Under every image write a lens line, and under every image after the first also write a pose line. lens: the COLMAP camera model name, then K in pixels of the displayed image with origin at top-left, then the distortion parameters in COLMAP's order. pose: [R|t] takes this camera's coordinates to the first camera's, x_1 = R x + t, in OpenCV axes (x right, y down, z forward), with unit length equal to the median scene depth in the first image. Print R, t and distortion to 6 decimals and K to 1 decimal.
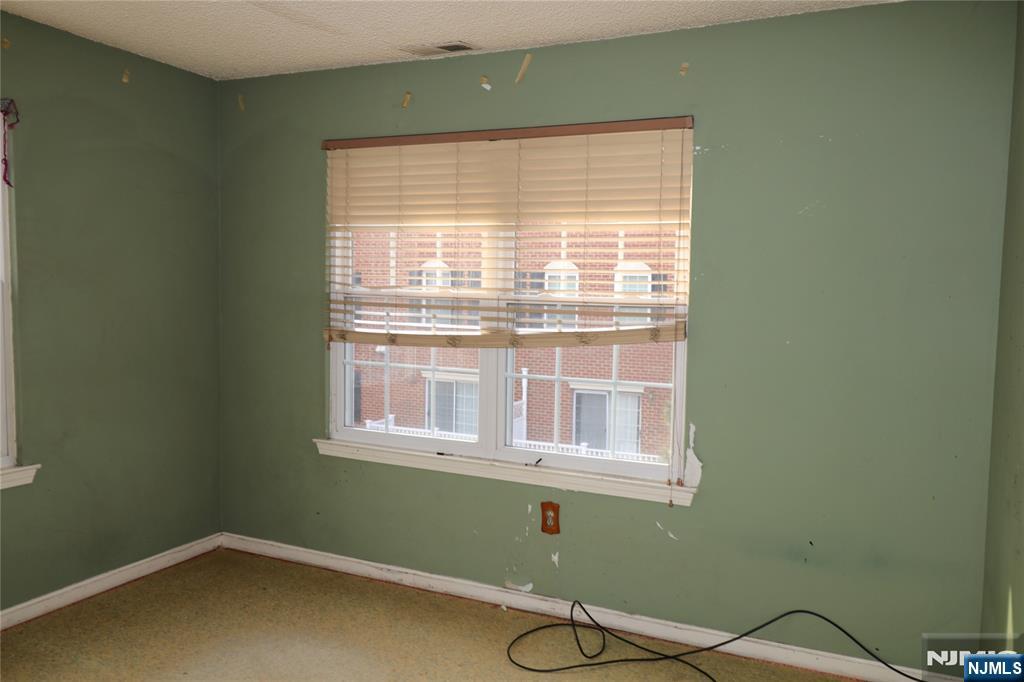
lens RADIAL K [[797.7, 0, 518.9], [0, 797.7, 341.4], [0, 0, 1]] dist [0.015046, -0.000085]
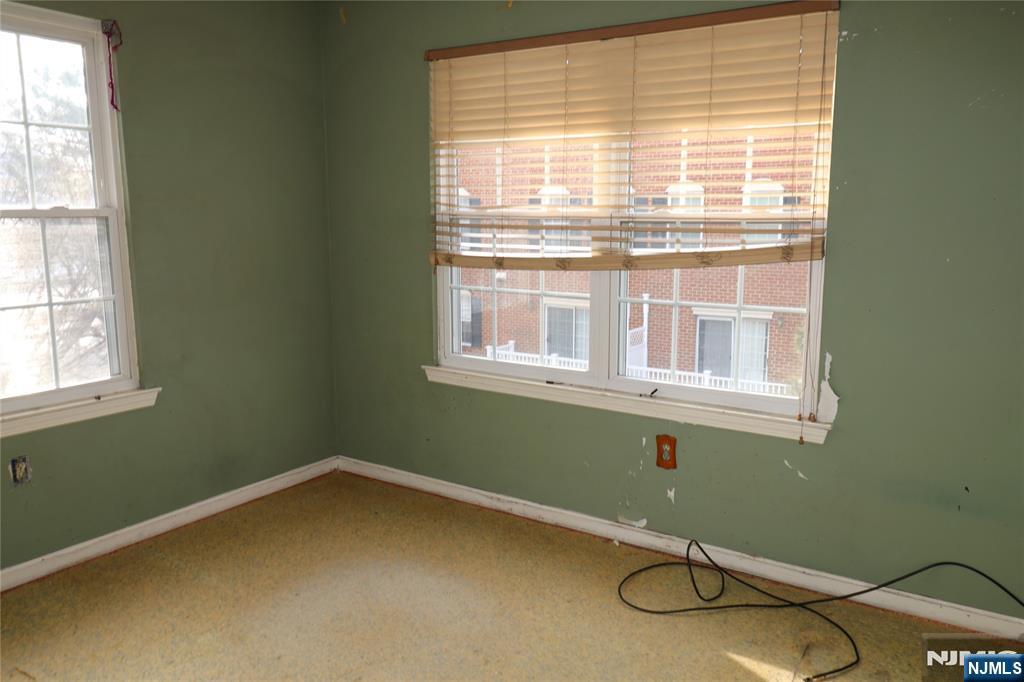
lens RADIAL K [[797.7, 0, 518.9], [0, 797.7, 341.4], [0, 0, 1]] dist [0.015046, -0.000085]
pose [[0.988471, 0.004946, -0.151327, 0.009661], [0.009005, 0.995777, 0.091367, 0.004788], [0.151139, -0.091677, 0.984252, 0.063419]]
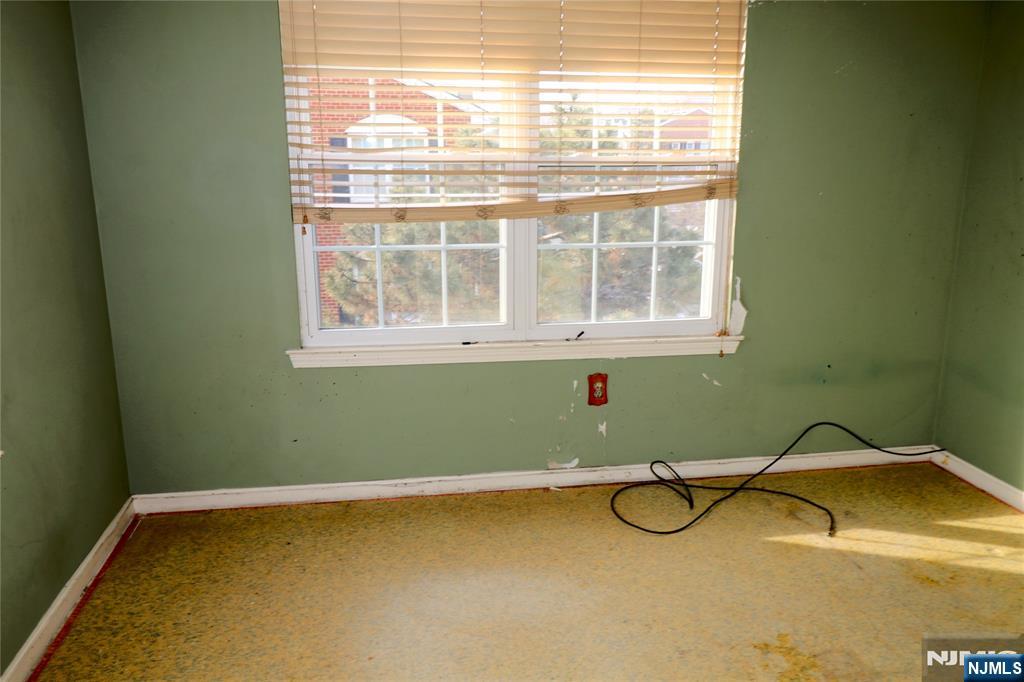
lens RADIAL K [[817.4, 0, 514.8], [0, 817.4, 344.9], [0, 0, 1]] dist [0.015028, 0.002100]
pose [[0.821742, -0.152592, 0.549050, -0.580985], [0.052482, 0.979653, 0.193716, -0.030627], [-0.567438, -0.130369, 0.813030, 0.251775]]
